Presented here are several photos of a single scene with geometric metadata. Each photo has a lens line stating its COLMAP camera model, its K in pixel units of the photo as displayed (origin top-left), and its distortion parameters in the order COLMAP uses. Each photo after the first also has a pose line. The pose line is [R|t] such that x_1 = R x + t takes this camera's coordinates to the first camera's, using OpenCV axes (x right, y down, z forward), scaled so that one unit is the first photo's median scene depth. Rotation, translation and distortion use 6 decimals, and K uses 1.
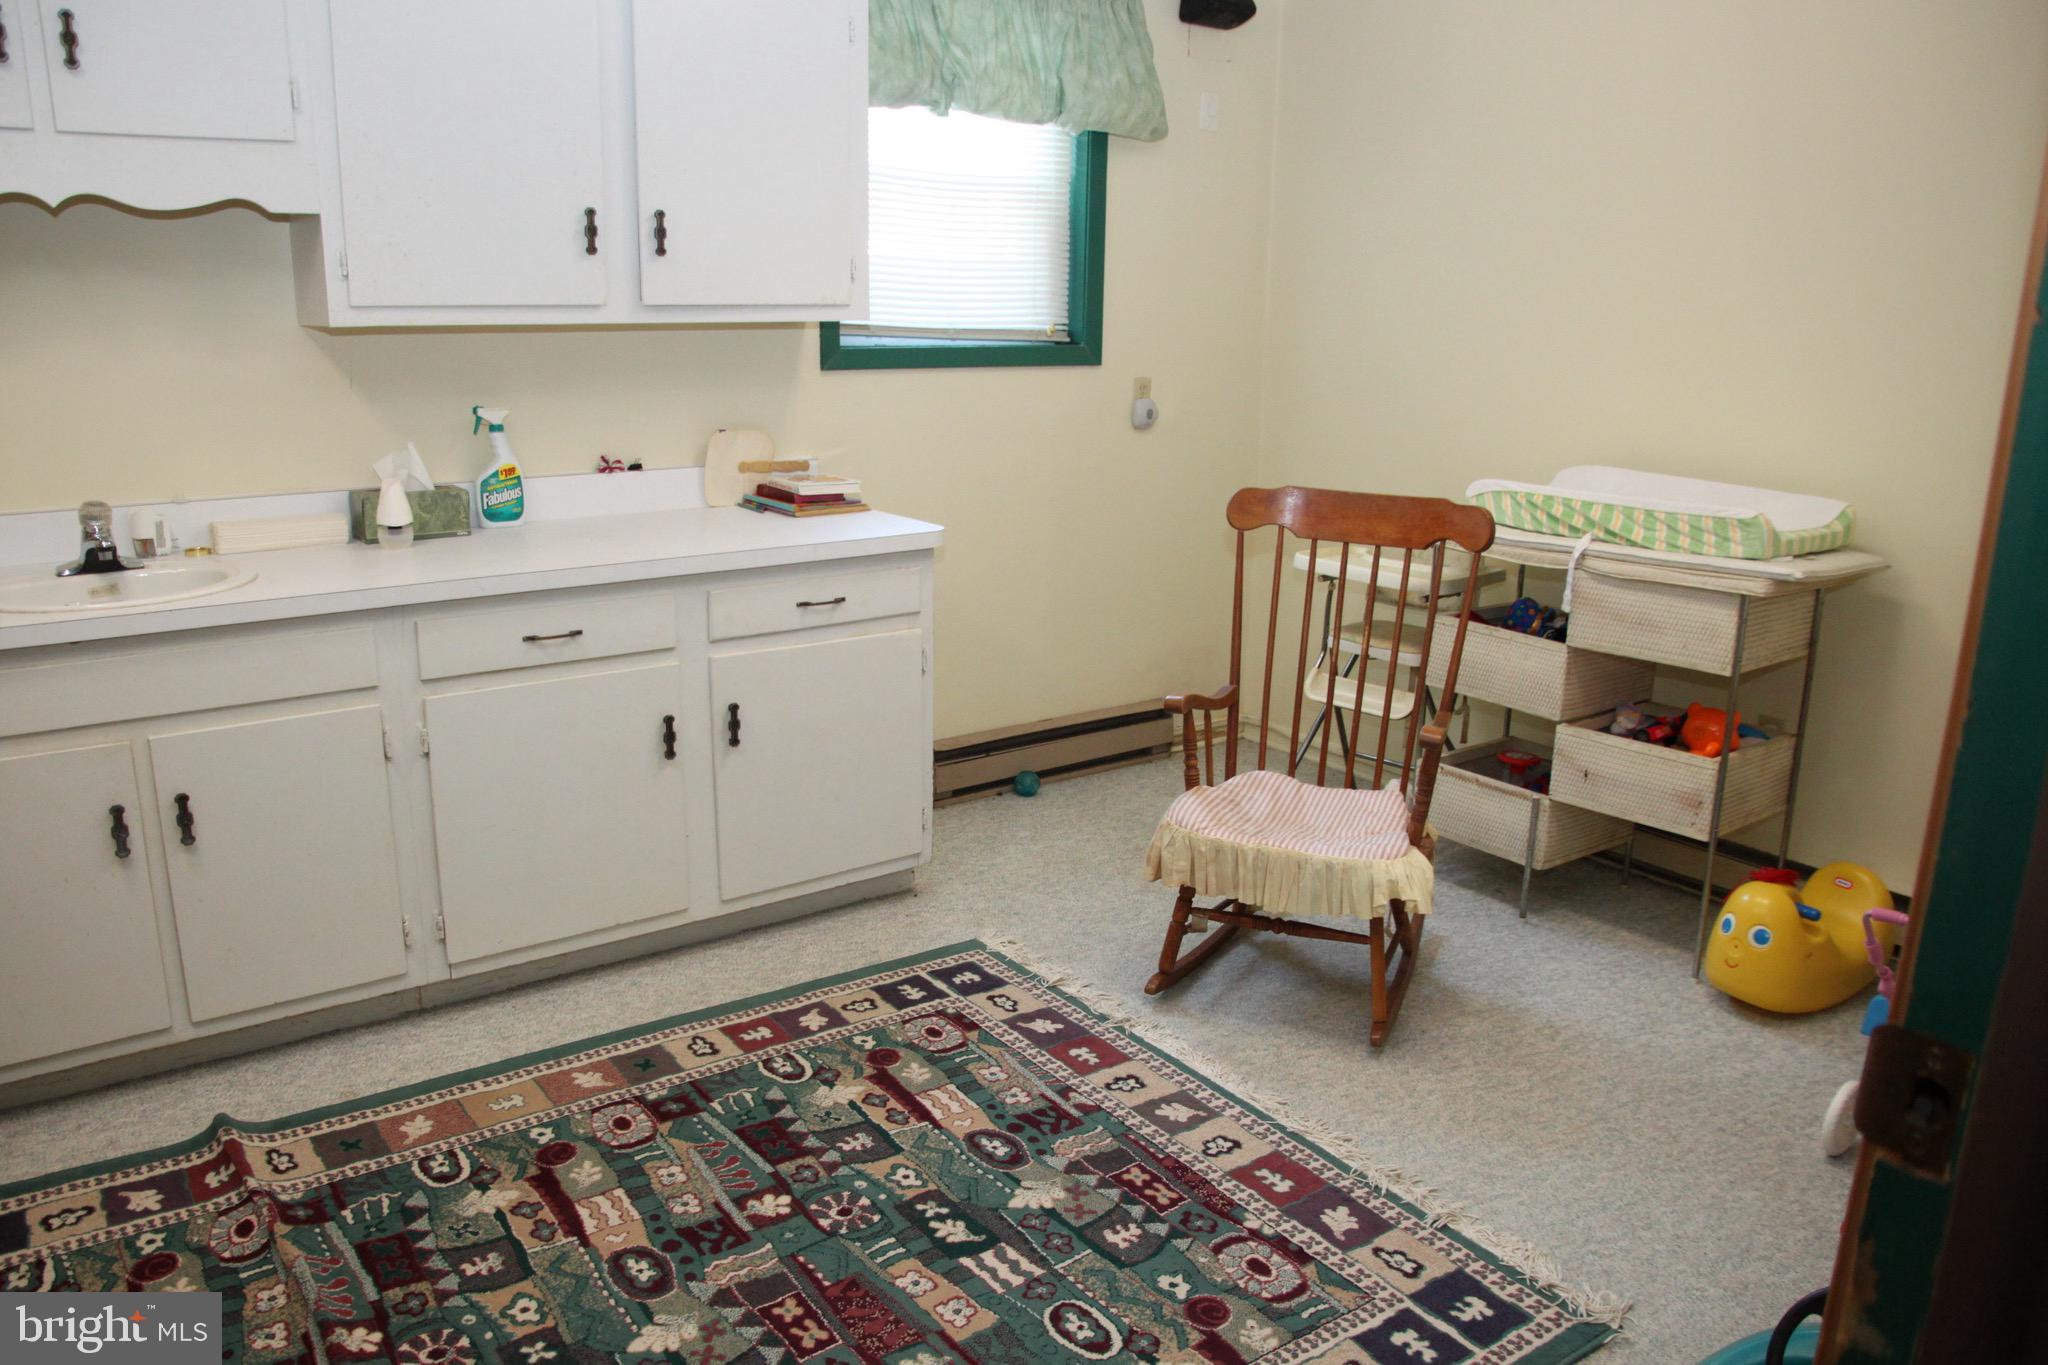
lens RADIAL K [[1524.6, 0, 1017.3], [0, 1524.6, 694.7], [0, 0, 1]] dist [-0.120515, 0.064944]
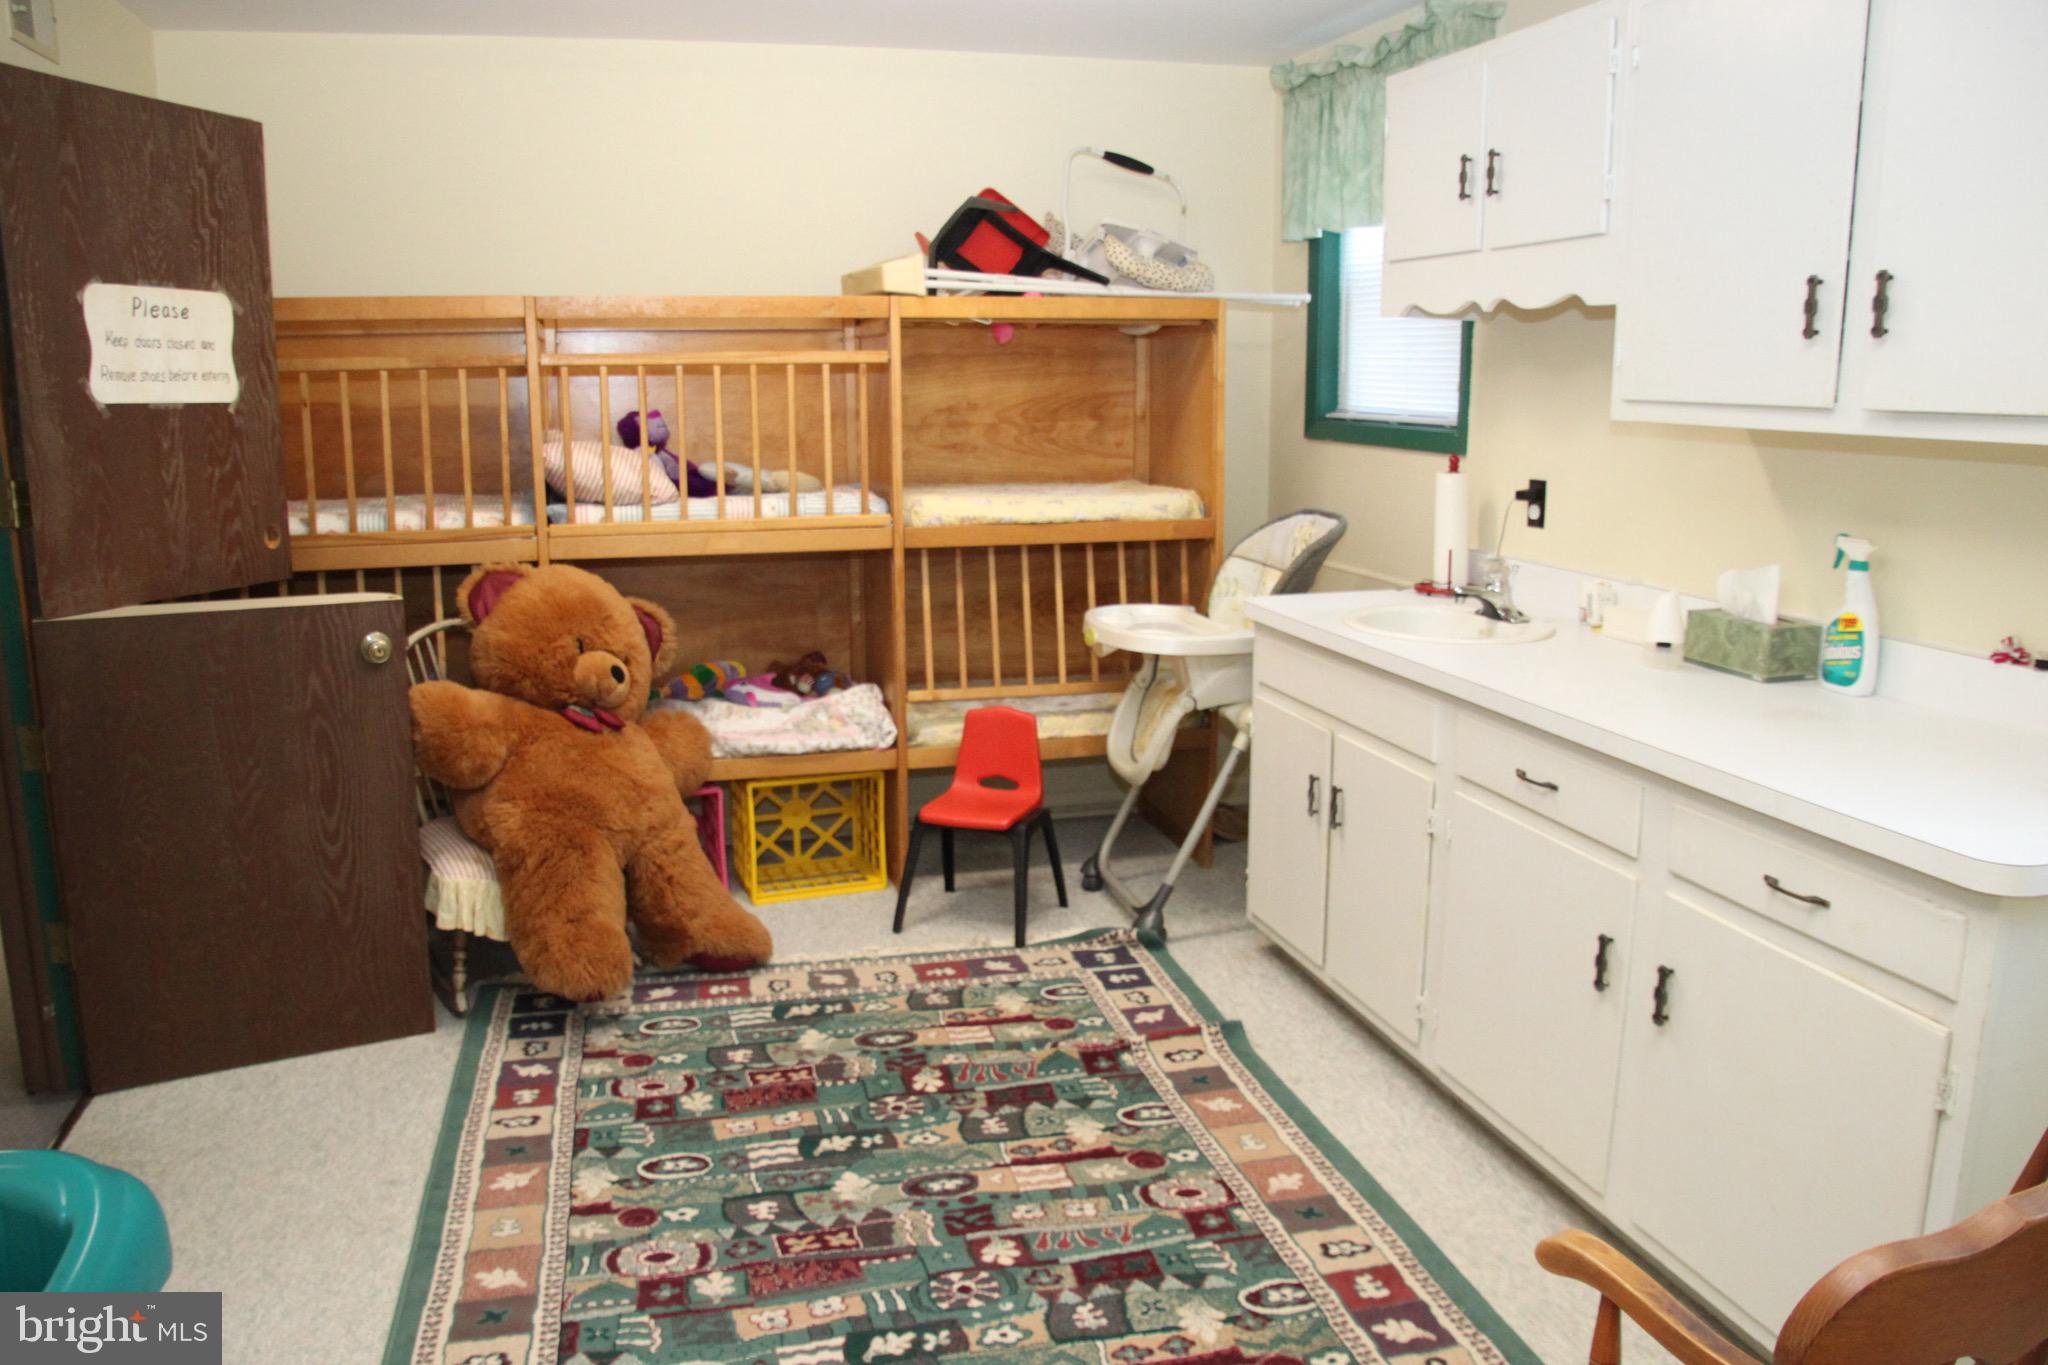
lens RADIAL K [[1524.6, 0, 1017.3], [0, 1524.6, 694.7], [0, 0, 1]] dist [-0.120515, 0.064944]
pose [[-0.364682, 0.177825, -0.913994, 0.628363], [-0.237485, 0.931368, 0.275962, -0.272886], [0.900338, 0.317698, -0.297422, 1.053008]]
